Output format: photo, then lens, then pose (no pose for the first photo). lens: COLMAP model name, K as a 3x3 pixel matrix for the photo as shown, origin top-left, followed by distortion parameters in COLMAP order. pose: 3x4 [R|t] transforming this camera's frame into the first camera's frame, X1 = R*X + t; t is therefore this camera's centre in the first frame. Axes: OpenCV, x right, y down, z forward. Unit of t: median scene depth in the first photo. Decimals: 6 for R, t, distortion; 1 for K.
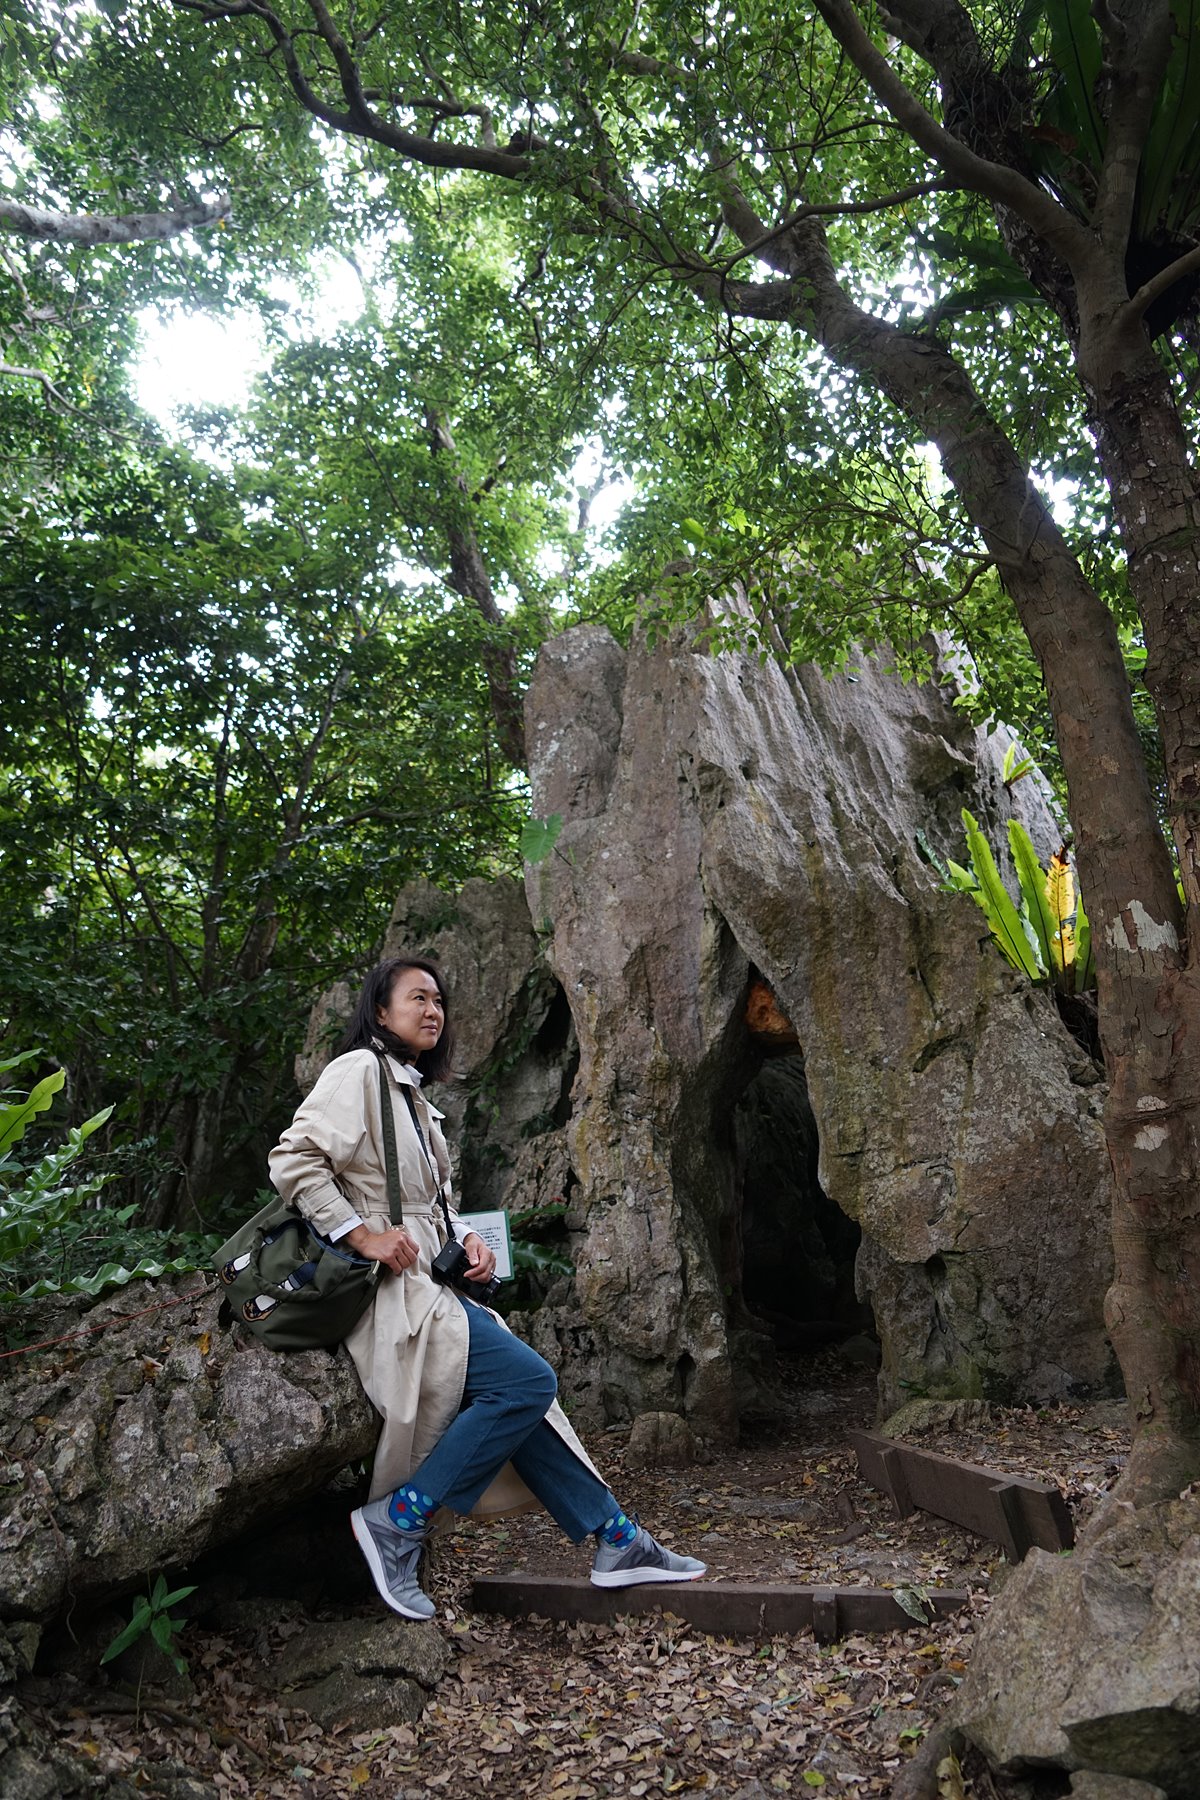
lens RADIAL K [[1198.0, 0, 601.3], [0, 1198.0, 901.1], [0, 0, 1]] dist [-0.033407, 0.021918]
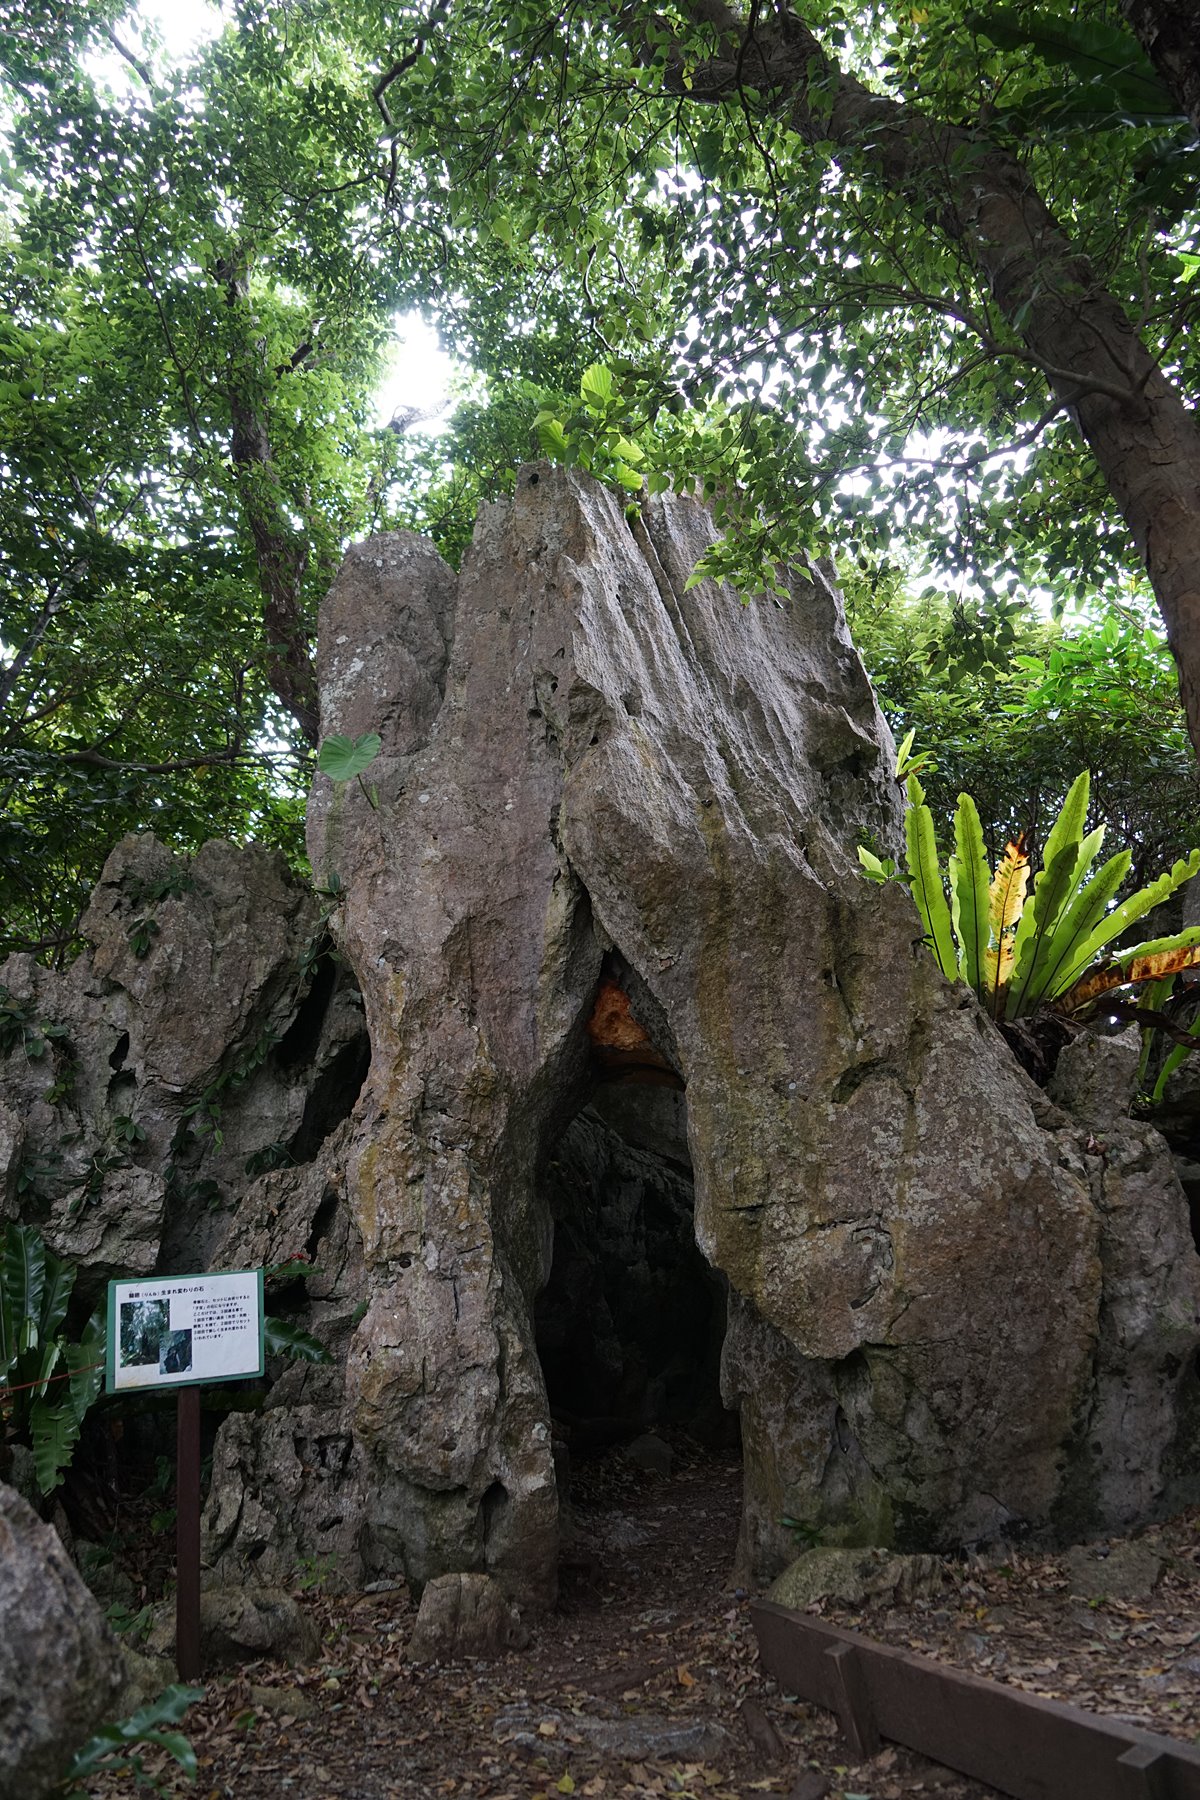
lens RADIAL K [[1187.6, 0, 604.3], [0, 1187.6, 897.5], [0, 0, 1]] dist [-0.043764, 0.025439]
pose [[0.963564, 0.104620, 0.246170, -0.072773], [-0.091072, 0.993666, -0.065824, 0.070892], [-0.251497, 0.041007, 0.966989, 0.280916]]
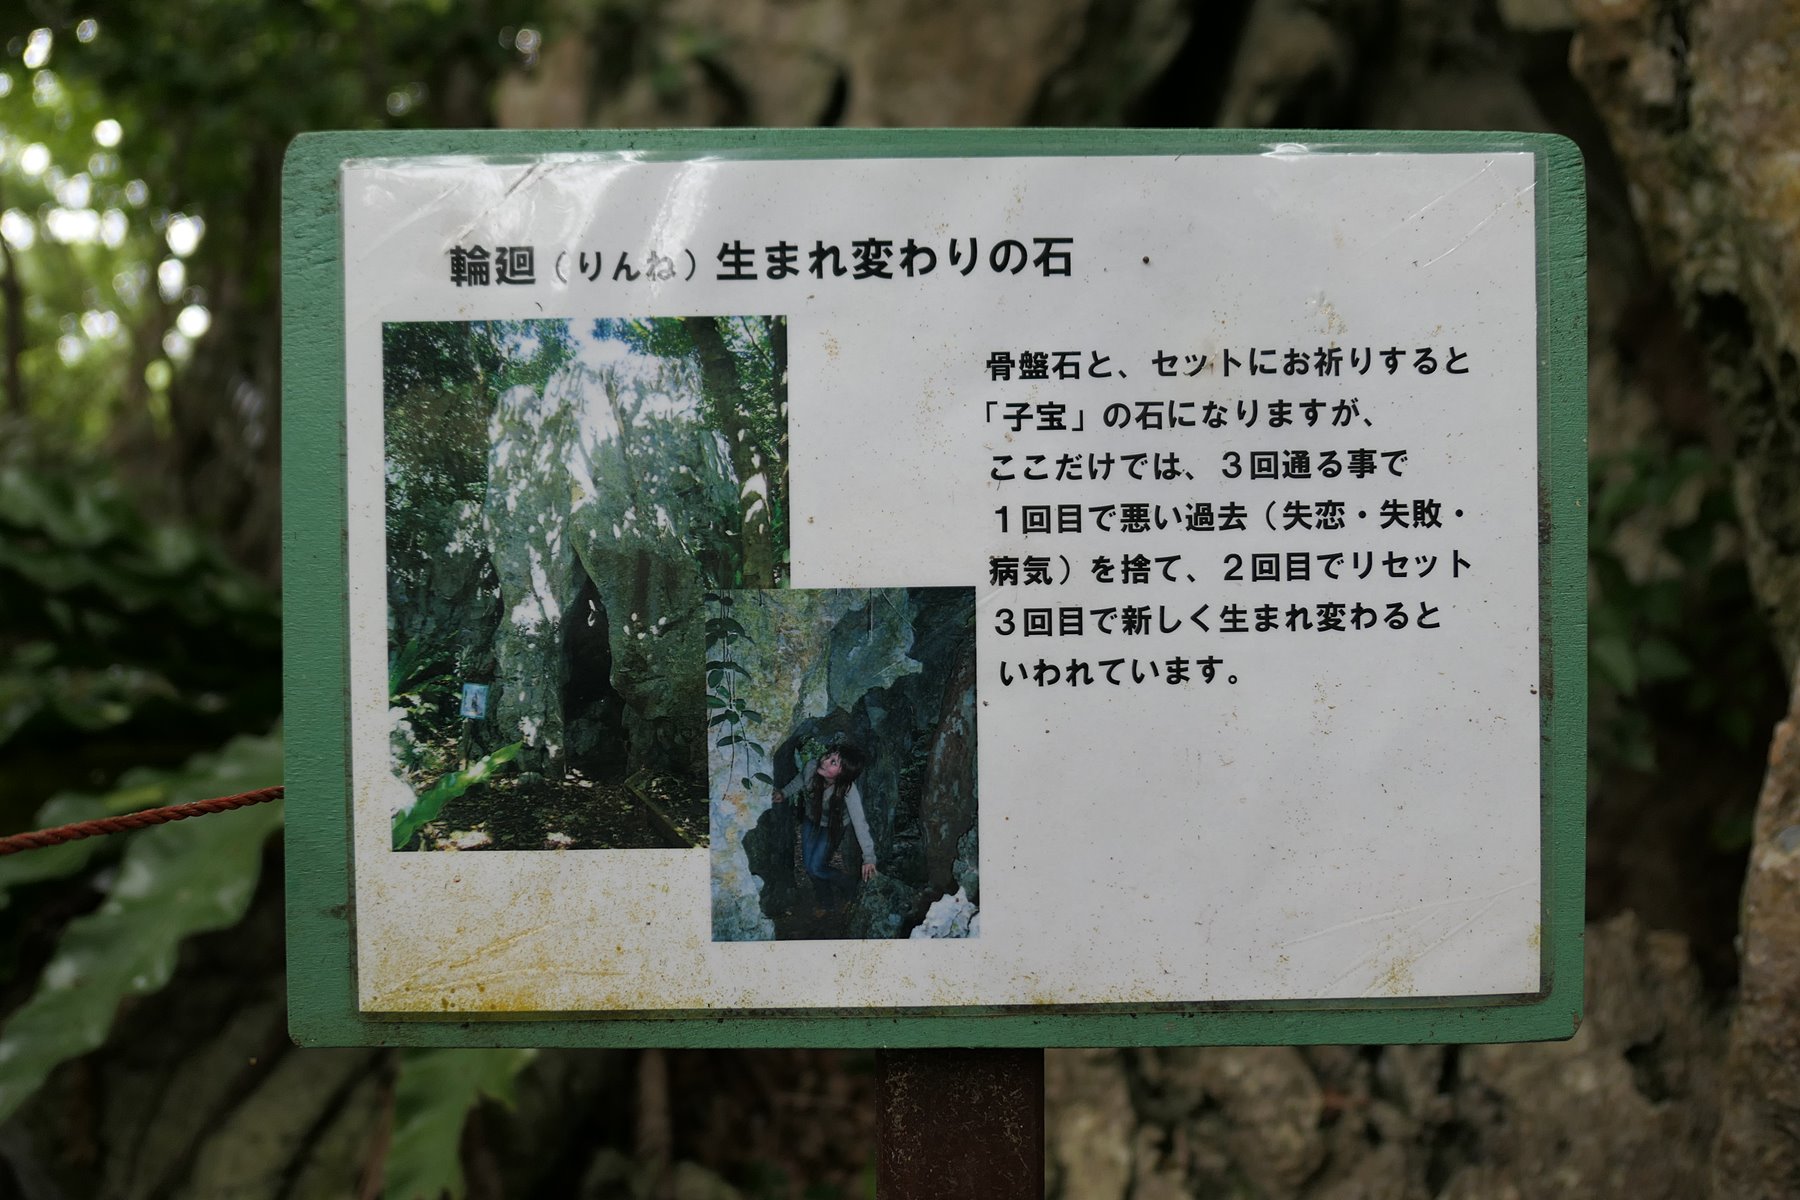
lens RADIAL K [[1259.0, 0, 900.0], [0, 1259.0, 600.0], [0, 0, 1]] dist [-0.008122, -0.001322]
pose [[0.987366, 0.110688, -0.113390, -0.100524], [-0.078251, 0.962835, 0.258506, 0.249635], [0.137789, -0.246367, 0.959332, 0.847226]]
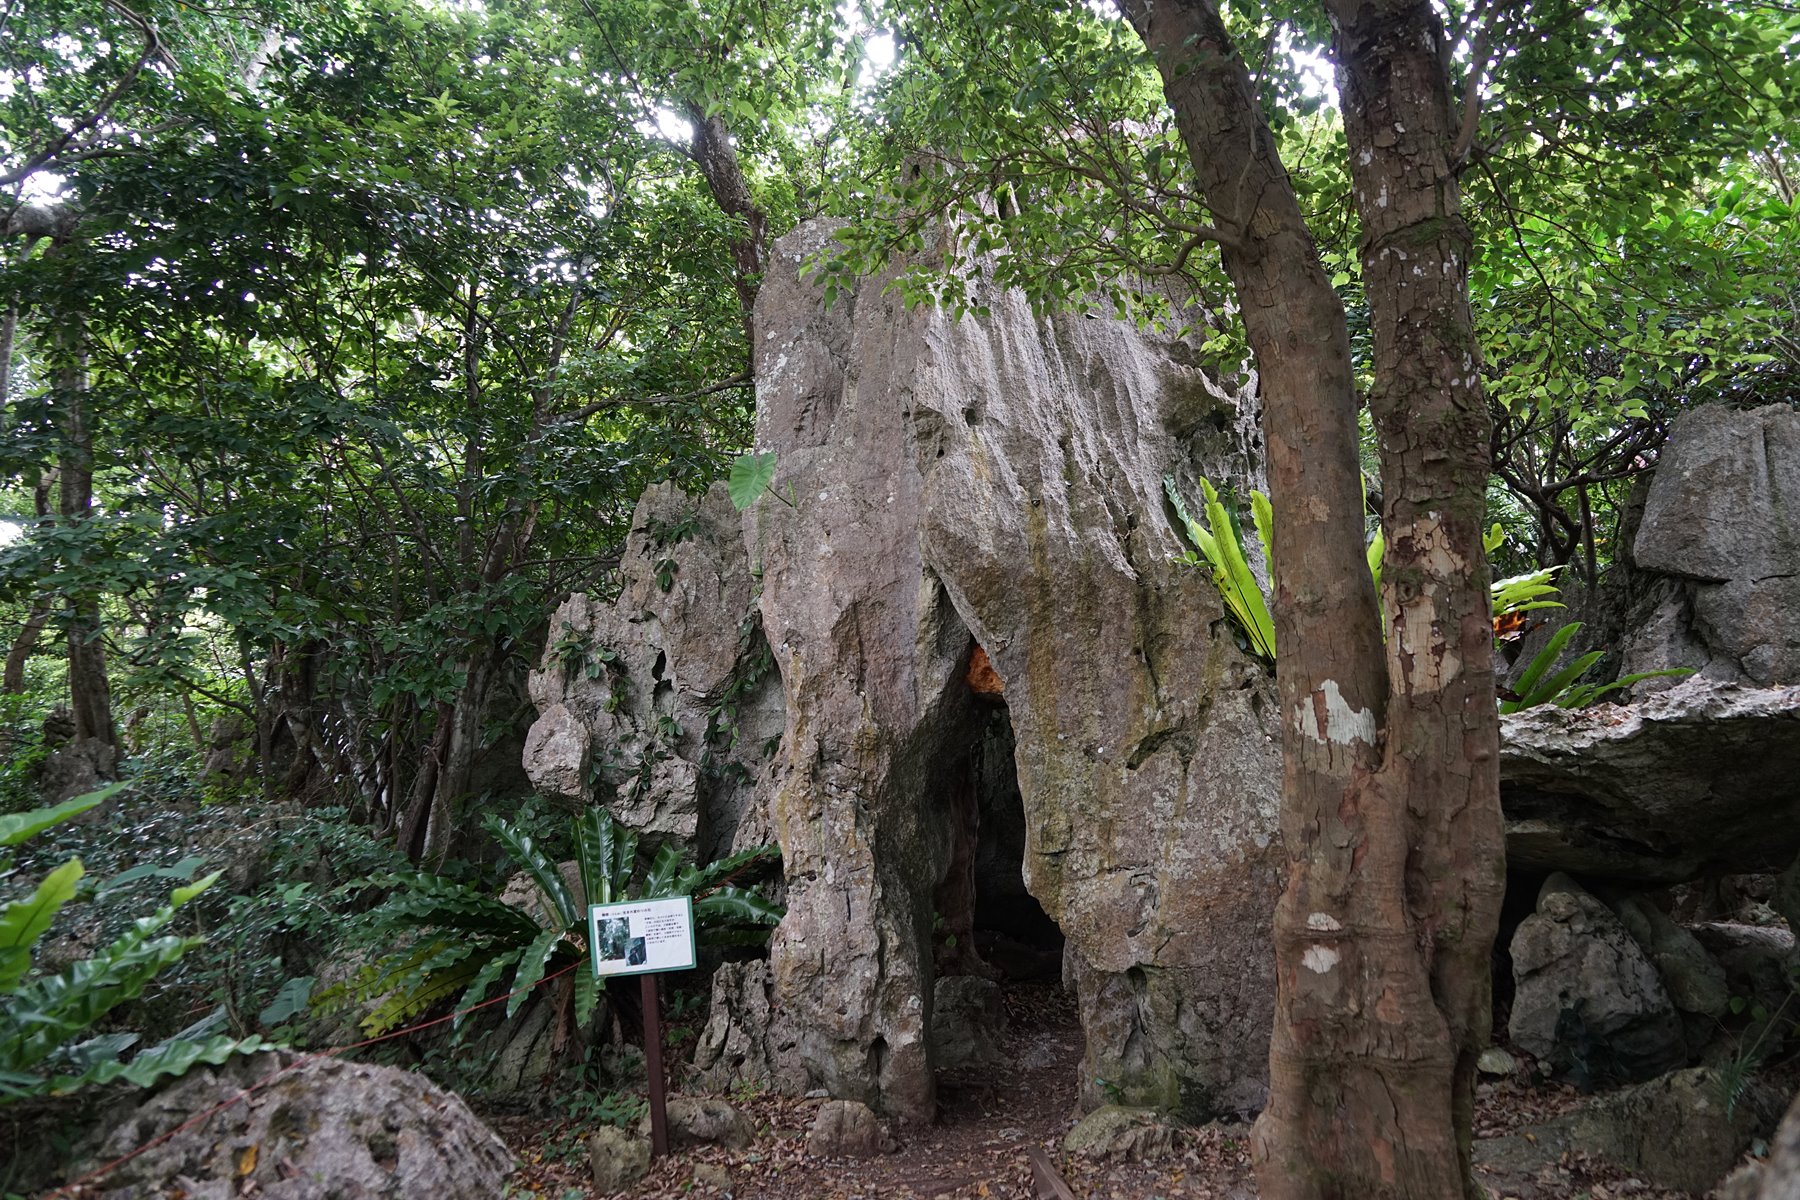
lens RADIAL K [[1185.1, 0, 896.8], [0, 1185.1, 607.1], [0, 0, 1]] dist [-0.047676, 0.022131]
pose [[0.999055, 0.021666, -0.037677, 0.107986], [-0.015312, 0.986766, 0.161423, -0.114414], [0.040676, -0.160694, 0.986166, 0.108739]]
